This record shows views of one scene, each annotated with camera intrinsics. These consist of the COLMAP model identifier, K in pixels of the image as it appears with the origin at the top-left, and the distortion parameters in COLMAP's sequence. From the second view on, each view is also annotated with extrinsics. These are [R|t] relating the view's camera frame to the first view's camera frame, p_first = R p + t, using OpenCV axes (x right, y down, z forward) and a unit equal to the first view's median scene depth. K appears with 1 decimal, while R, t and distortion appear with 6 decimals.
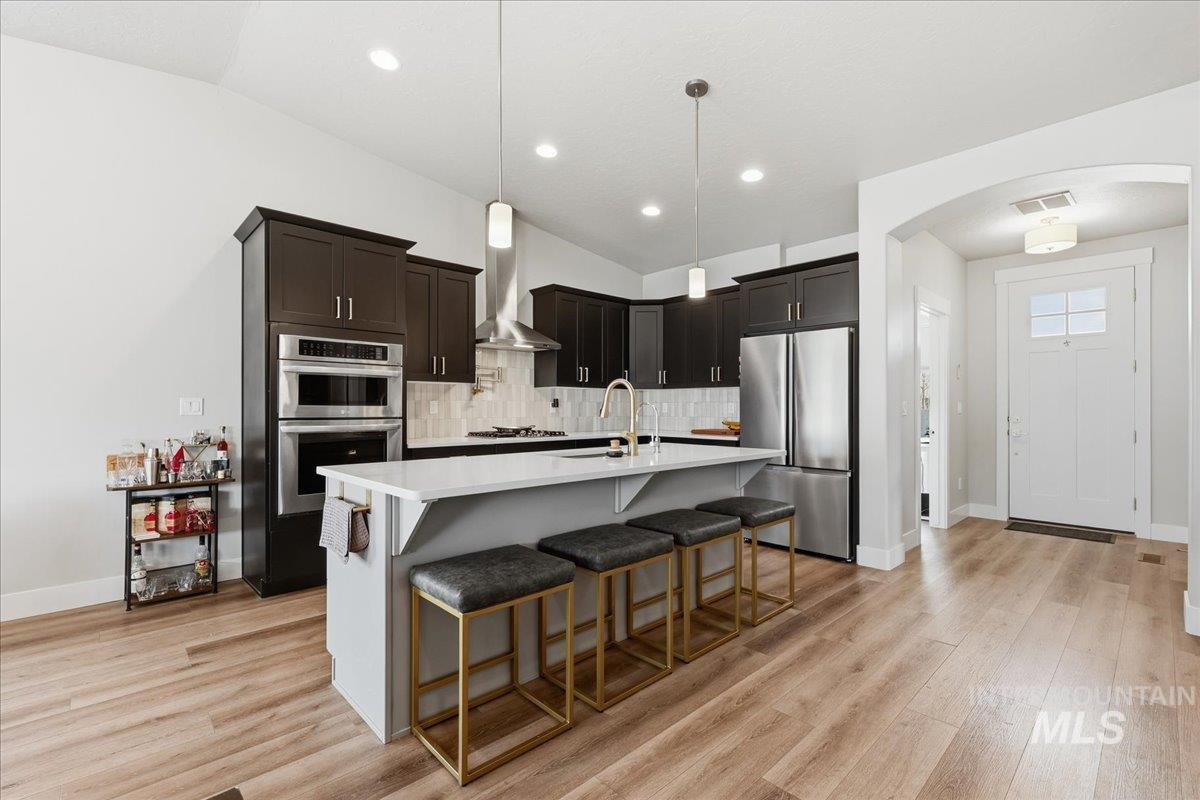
lens RADIAL K [[529.9, 0, 594.8], [0, 529.9, 404.3], [0, 0, 1]] dist [-0.001744, -0.000157]
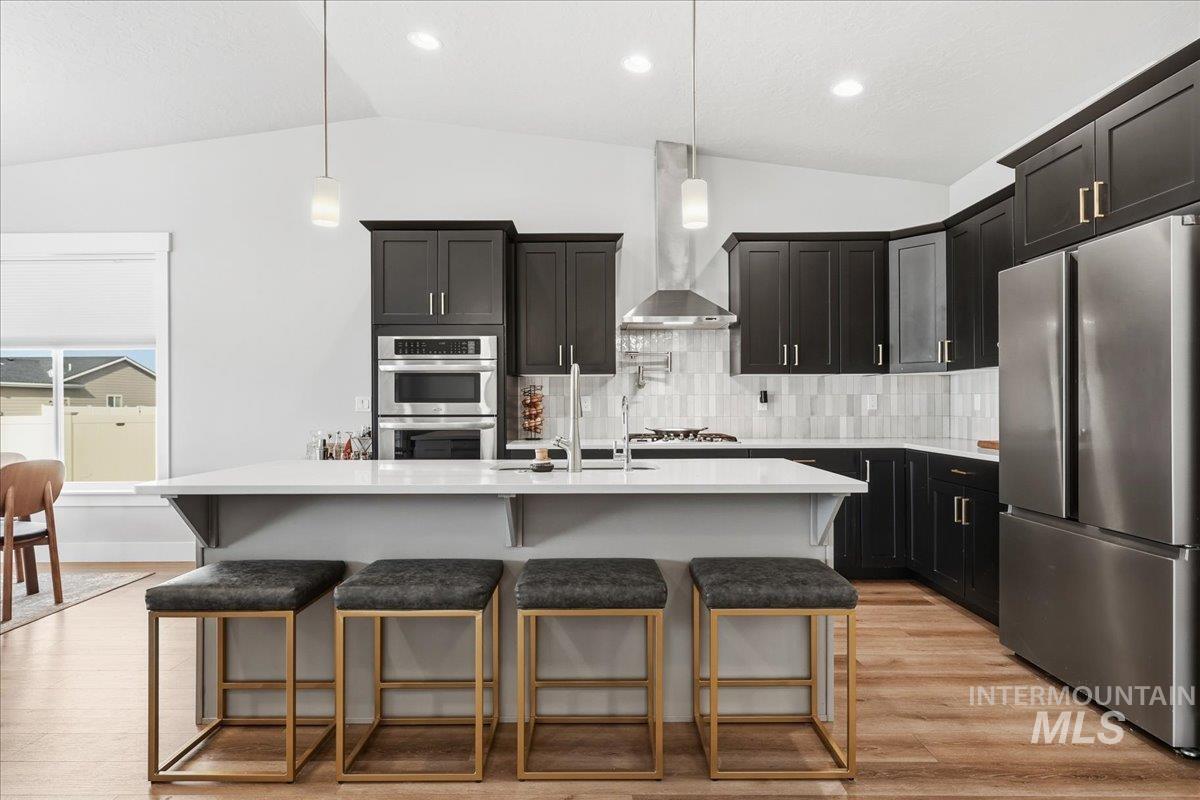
lens RADIAL K [[645.4, 0, 597.7], [0, 645.4, 405.8], [0, 0, 1]] dist [0.001941, 0.000683]
pose [[0.726741, -0.002329, -0.686908, 0.495113], [0.009320, 0.999936, 0.006470, 0.002720], [0.686849, -0.011104, 0.726716, 0.286320]]
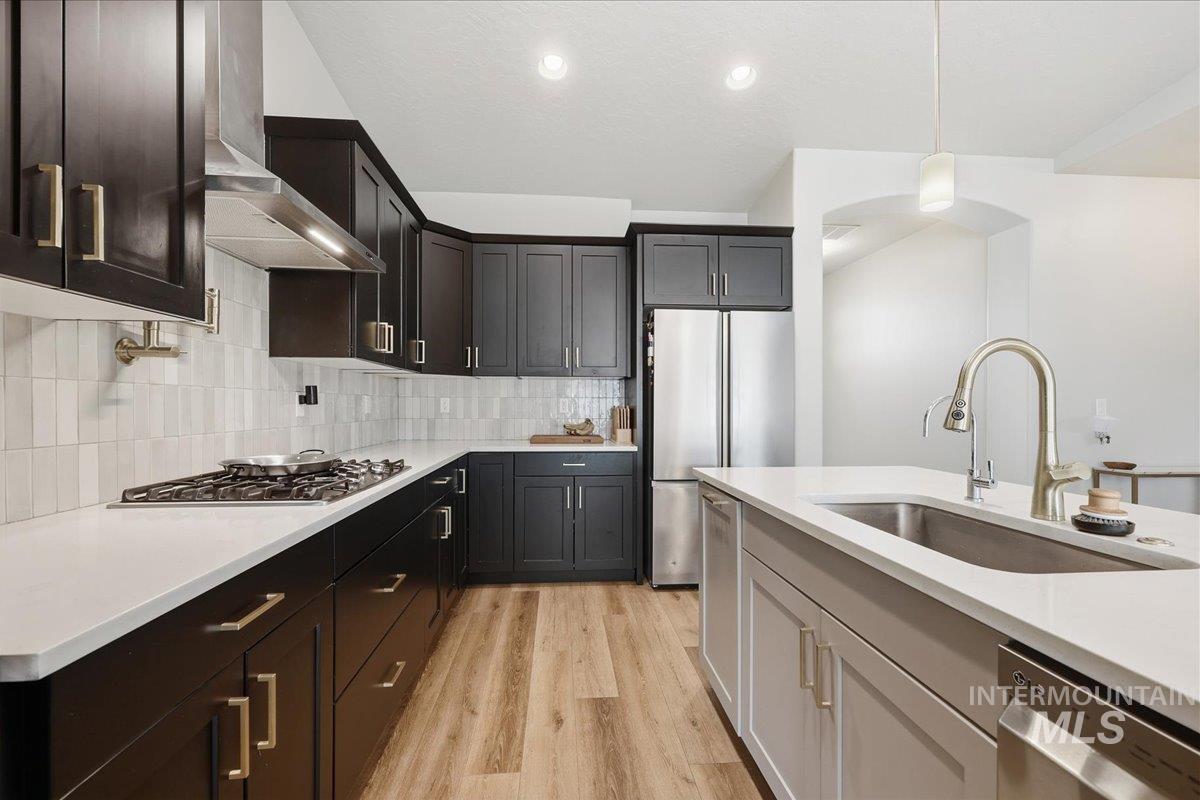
lens RADIAL K [[488.2, 0, 595.8], [0, 488.2, 404.7], [0, 0, 1]] dist [-0.001204, -0.000081]
pose [[0.626951, 0.000269, 0.779058, -0.335584], [-0.005626, 0.999975, 0.004183, 0.003818], [-0.779038, -0.007005, 0.626937, 0.745521]]
